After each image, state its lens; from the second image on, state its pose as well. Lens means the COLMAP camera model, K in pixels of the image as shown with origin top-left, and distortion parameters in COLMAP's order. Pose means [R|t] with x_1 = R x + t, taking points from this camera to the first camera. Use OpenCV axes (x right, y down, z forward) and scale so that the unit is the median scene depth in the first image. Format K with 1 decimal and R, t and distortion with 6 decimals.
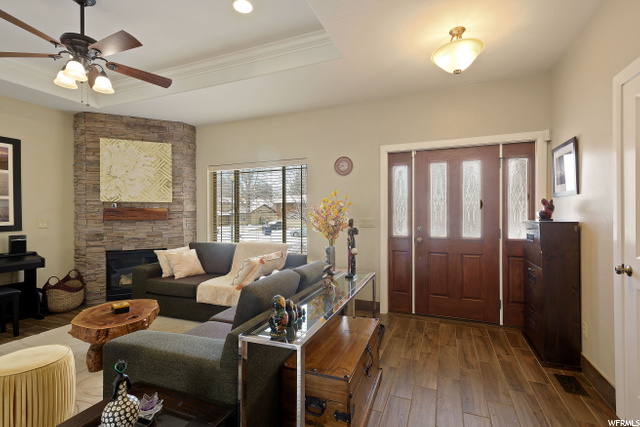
lens RADIAL K [[301.4, 0, 320.3], [0, 301.4, 210.1], [0, 0, 1]] dist [0.013200, -0.000162]
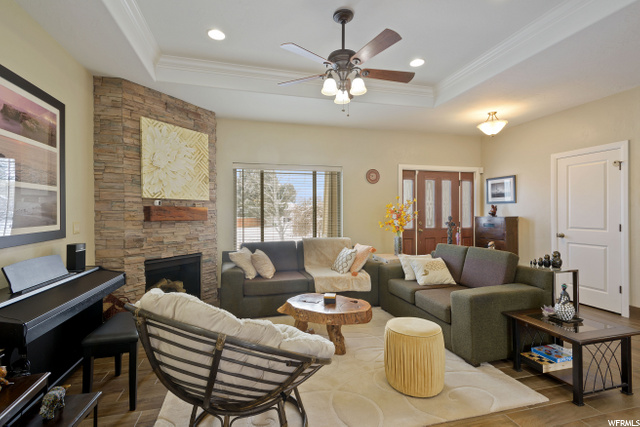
lens RADIAL K [[301.4, 0, 320.3], [0, 301.4, 210.1], [0, 0, 1]] dist [0.013200, -0.000162]
pose [[0.794217, 0.006075, 0.607604, -0.834535], [-0.004483, 0.999981, -0.004138, 0.005298], [-0.607618, 0.000563, 0.794229, 0.097922]]
